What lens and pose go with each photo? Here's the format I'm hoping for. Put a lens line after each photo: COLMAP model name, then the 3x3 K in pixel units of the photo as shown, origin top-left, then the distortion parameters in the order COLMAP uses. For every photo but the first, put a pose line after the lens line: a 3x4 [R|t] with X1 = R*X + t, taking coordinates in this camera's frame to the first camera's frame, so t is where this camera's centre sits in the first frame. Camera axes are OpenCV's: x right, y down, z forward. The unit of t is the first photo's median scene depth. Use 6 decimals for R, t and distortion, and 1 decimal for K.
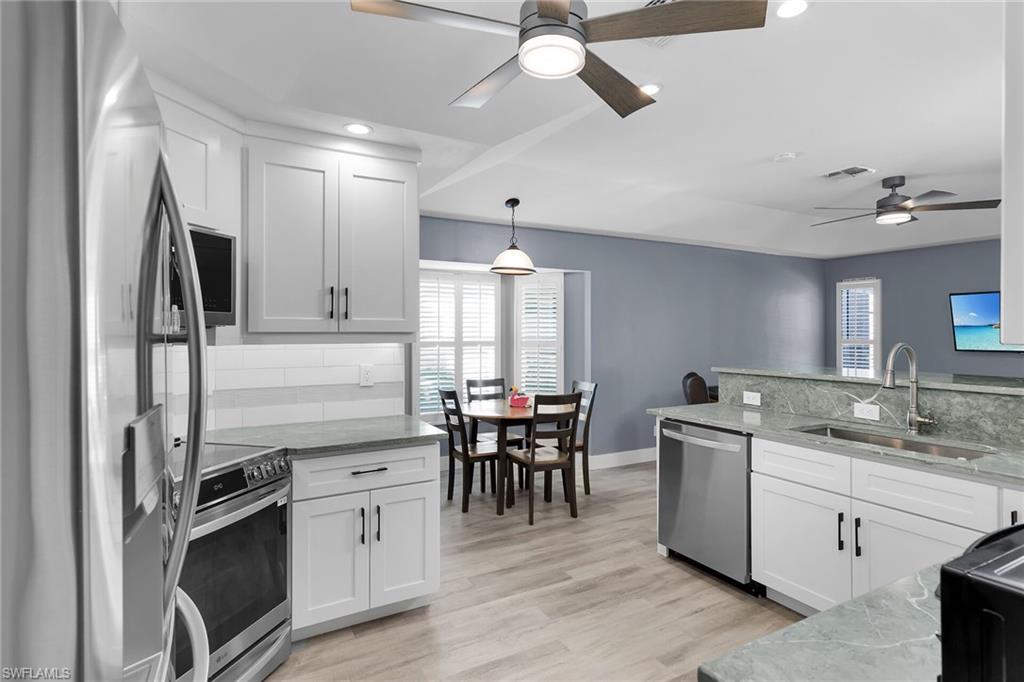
lens RADIAL K [[611.3, 0, 512.0], [0, 611.3, 336.7], [0, 0, 1]] dist [0.019210, 0.000651]
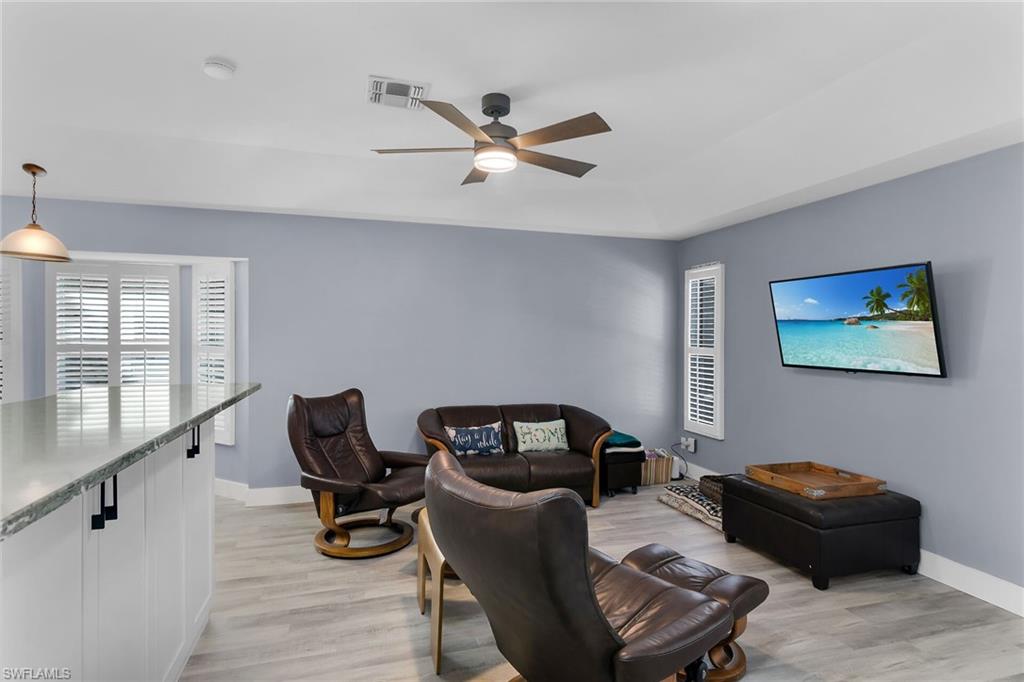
lens RADIAL K [[611.3, 0, 512.0], [0, 611.3, 336.7], [0, 0, 1]] dist [0.019210, 0.000651]
pose [[0.970984, 0.005888, -0.239072, 0.725528], [-0.007971, 0.999938, -0.007747, -0.001509], [0.239012, 0.009428, 0.970971, 0.337611]]
